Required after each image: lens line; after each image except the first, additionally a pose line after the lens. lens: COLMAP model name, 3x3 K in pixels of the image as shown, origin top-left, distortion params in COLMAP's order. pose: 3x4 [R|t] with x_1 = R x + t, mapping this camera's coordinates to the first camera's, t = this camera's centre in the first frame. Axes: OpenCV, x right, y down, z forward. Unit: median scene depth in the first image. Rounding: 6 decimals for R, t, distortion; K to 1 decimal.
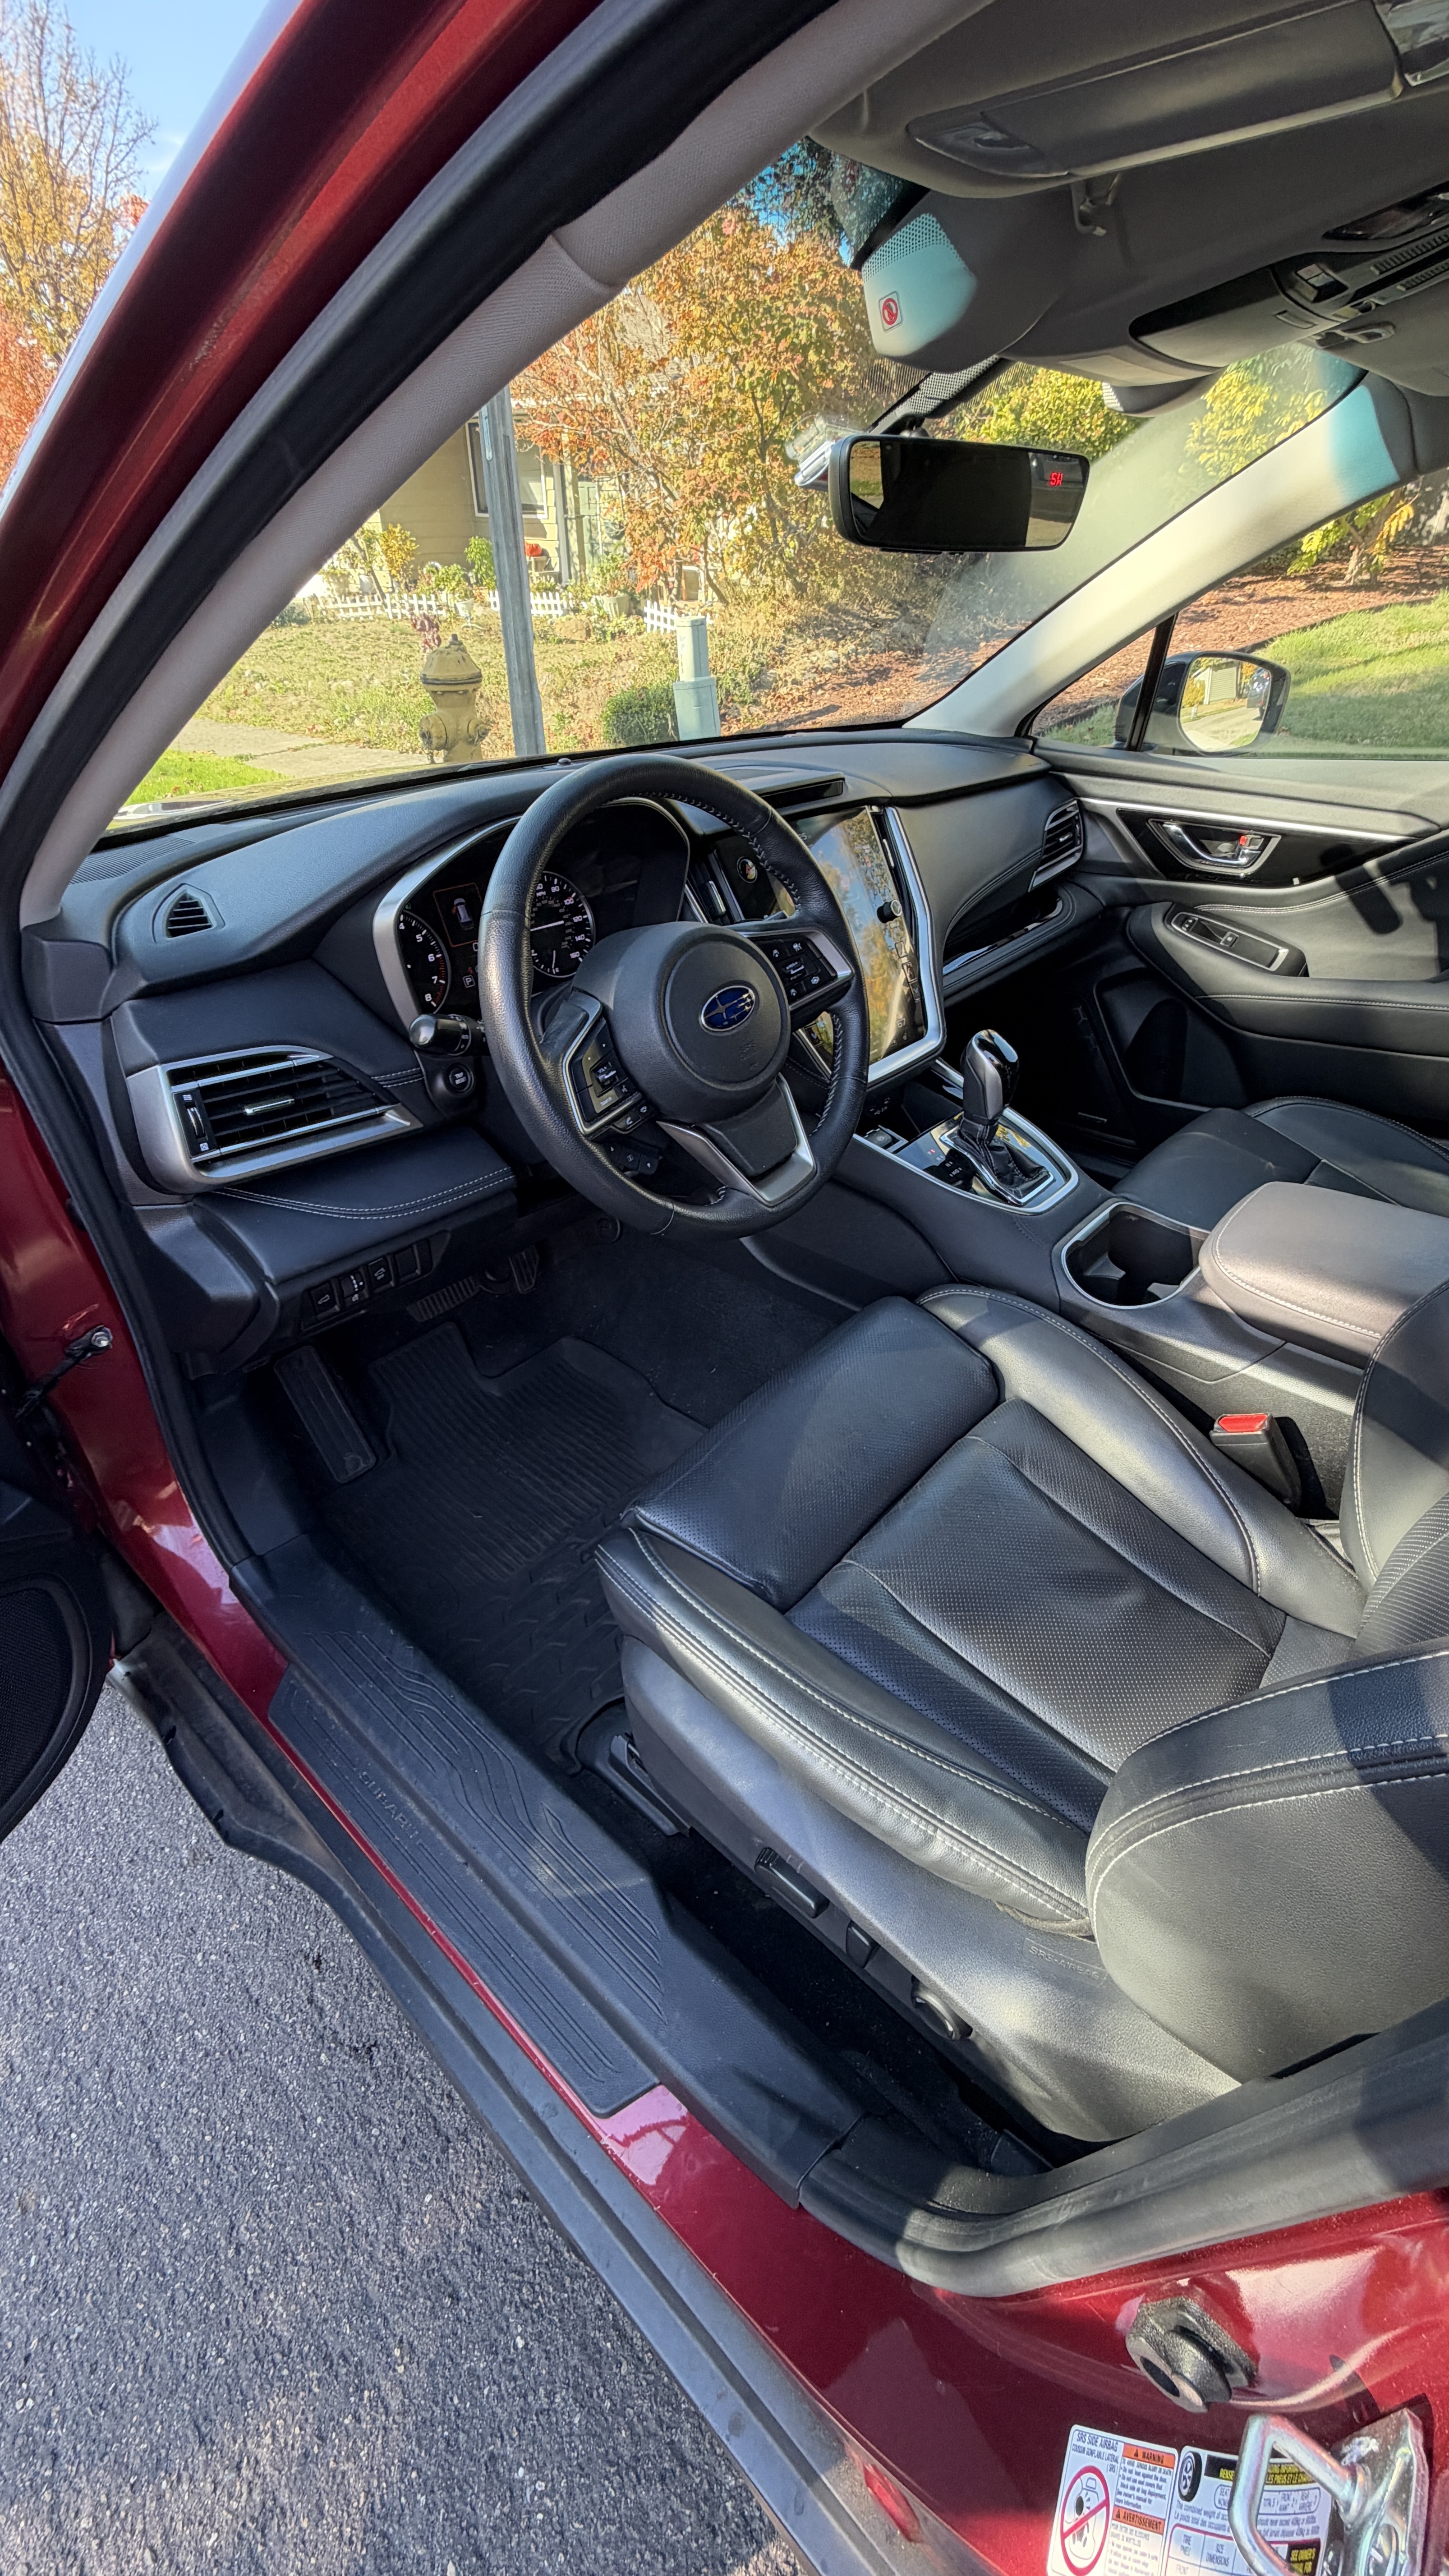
lens RADIAL K [[1023.3, 0, 724.5], [0, 1023.3, 1288.0], [0, 0, 1]] dist [0.001534, 0.000260]
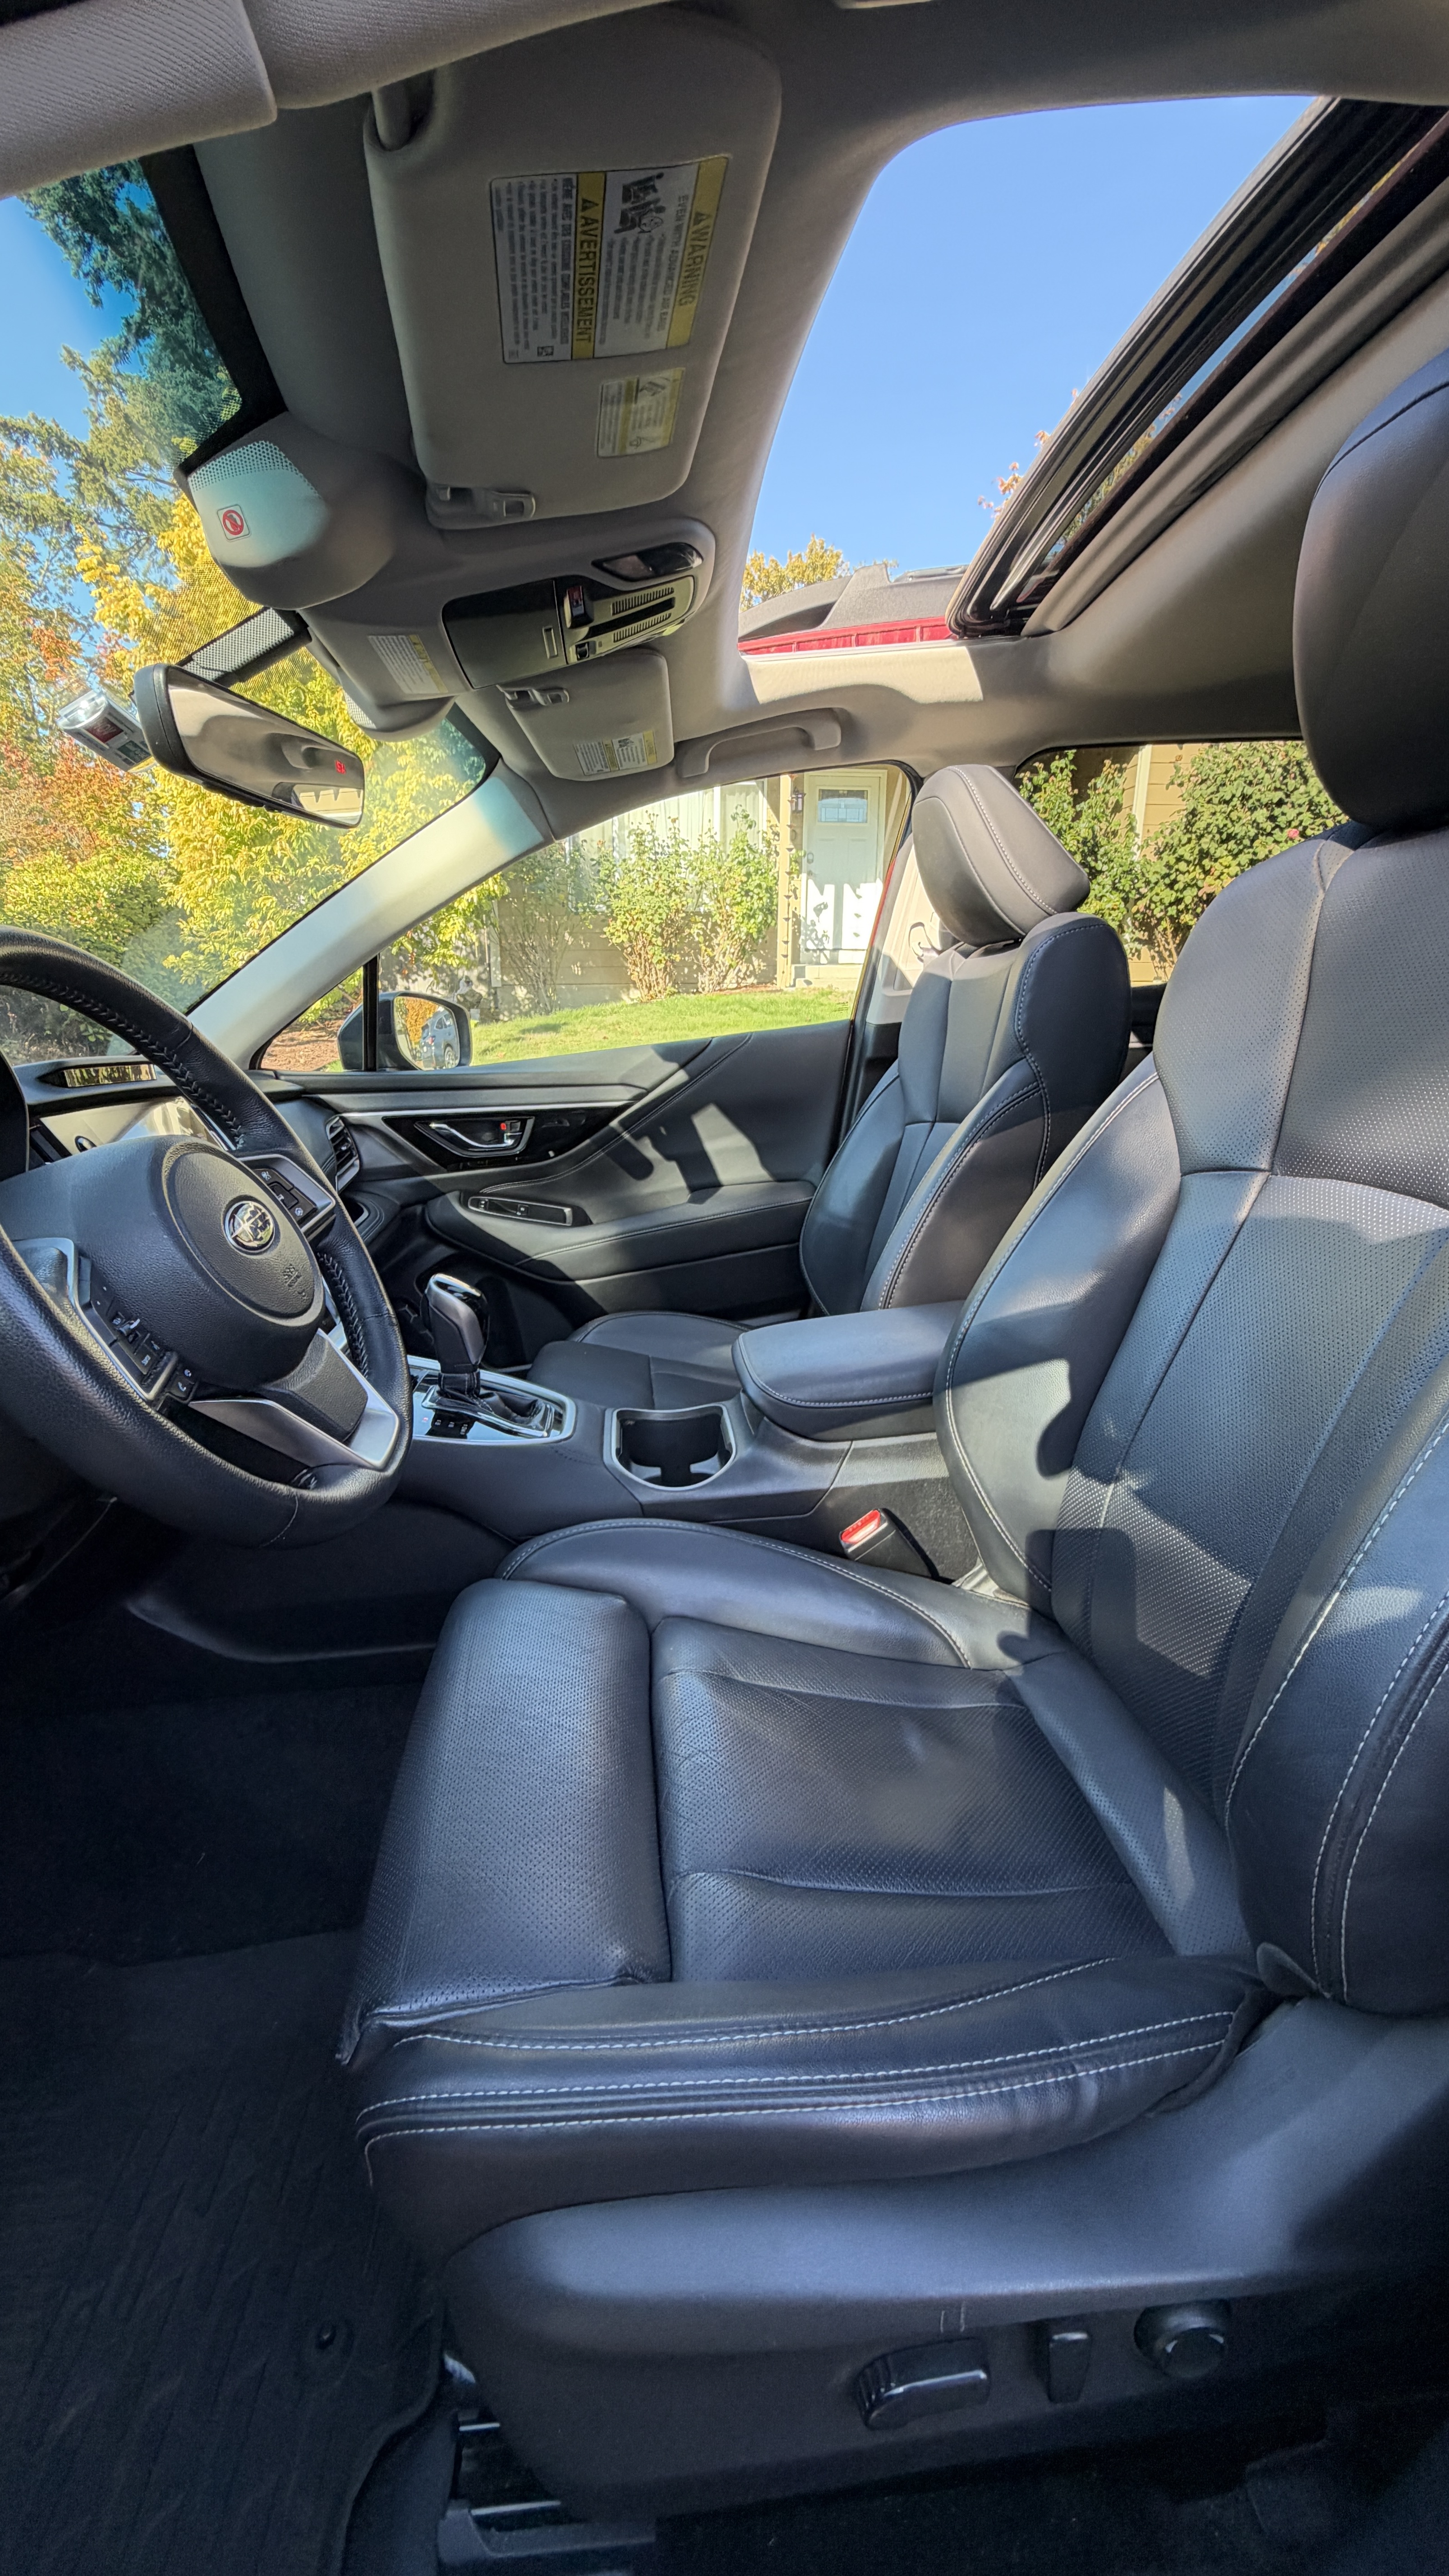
lens RADIAL K [[1023.3, 0, 724.5], [0, 1023.3, 1288.0], [0, 0, 1]] dist [0.001534, 0.000260]
pose [[0.684854, -0.212202, 0.697098, -0.151901], [0.449288, 0.876141, -0.174693, 0.023169], [-0.573686, 0.432836, 0.695368, 0.164679]]
